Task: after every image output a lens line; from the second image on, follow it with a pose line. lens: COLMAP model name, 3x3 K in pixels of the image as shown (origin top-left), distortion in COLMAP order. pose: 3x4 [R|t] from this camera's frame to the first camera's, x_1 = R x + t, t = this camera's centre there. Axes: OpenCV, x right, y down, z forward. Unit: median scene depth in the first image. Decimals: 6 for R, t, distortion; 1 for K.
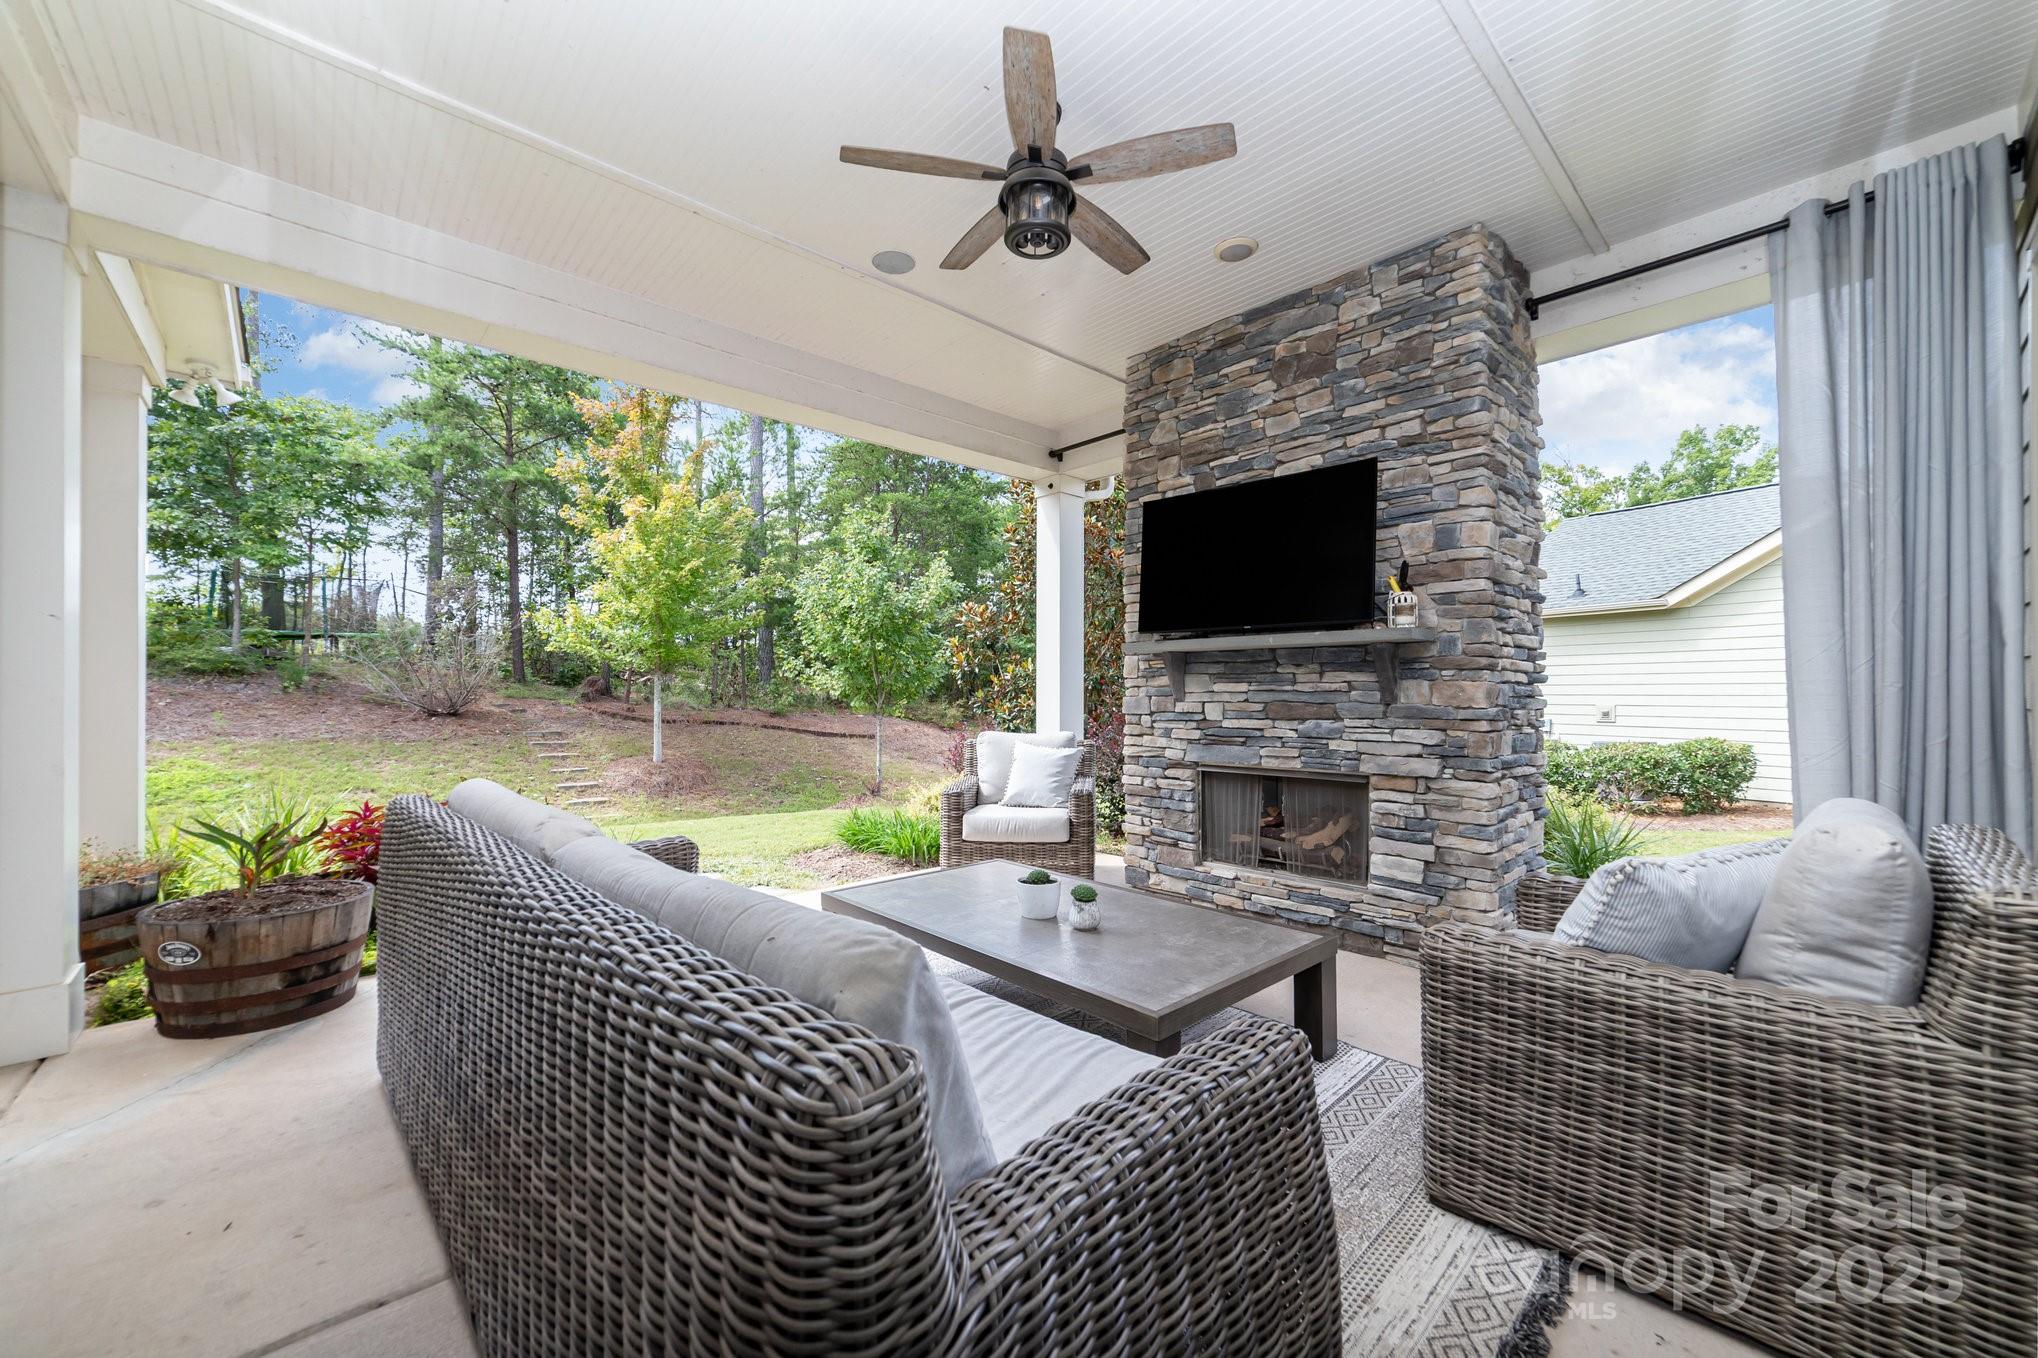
lens RADIAL K [[786.1, 0, 1024.0], [0, 786.1, 684.1], [0, 0, 1]] dist [0.000228, 0.000080]
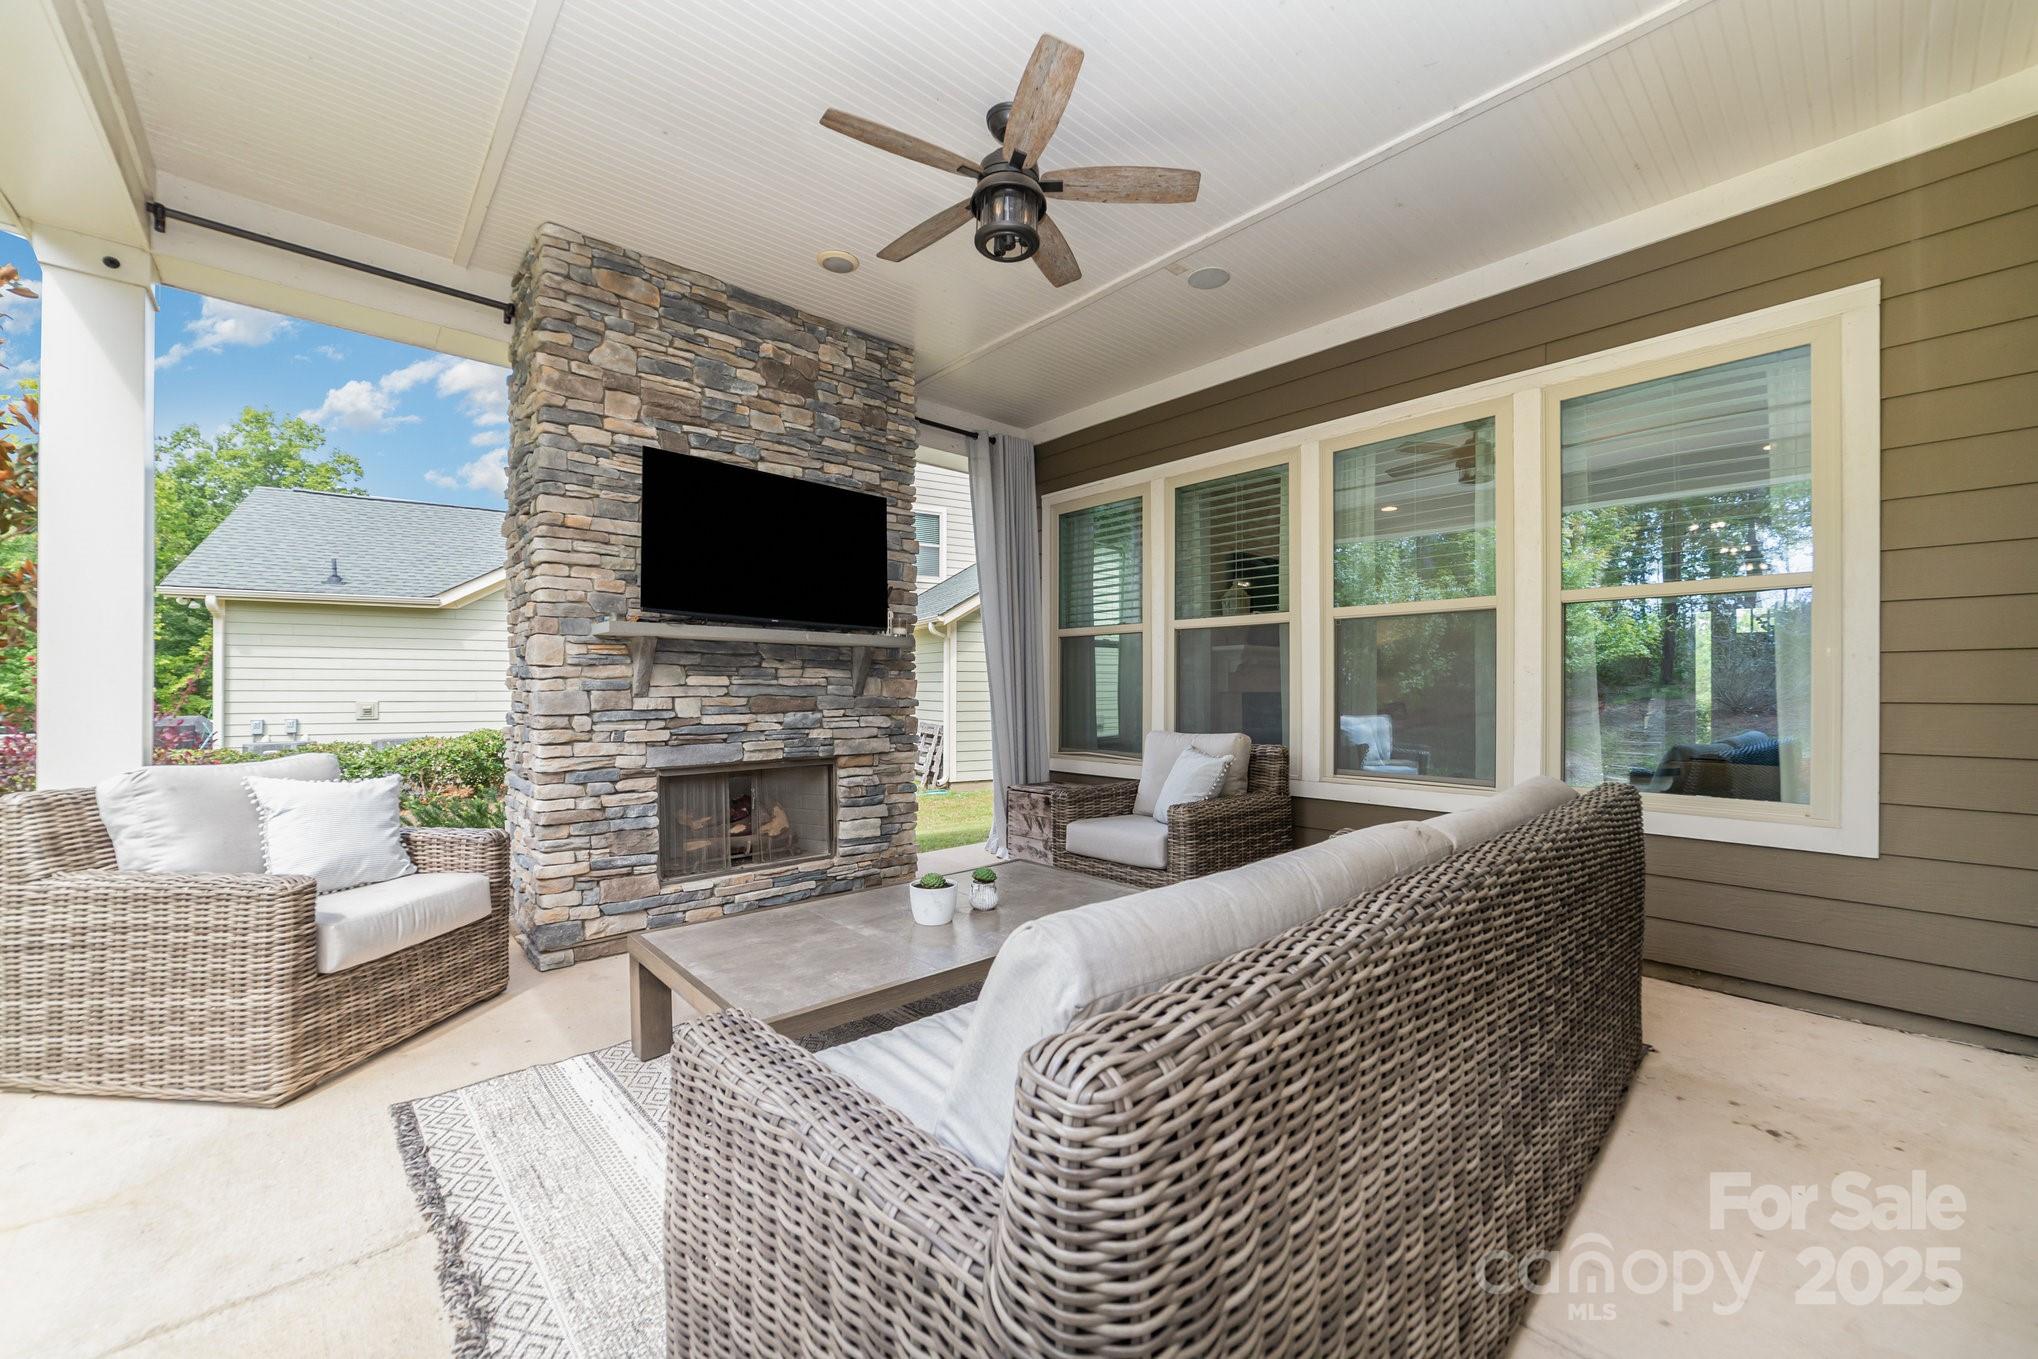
lens RADIAL K [[786.1, 0, 1024.2], [0, 786.1, 688.1], [0, 0, 1]] dist [0.000228, 0.000080]
pose [[0.031435, 0.002993, 0.999501, -0.672269], [-0.011629, 0.999929, -0.002629, 0.011352], [-0.999438, -0.011541, 0.031467, 0.628382]]
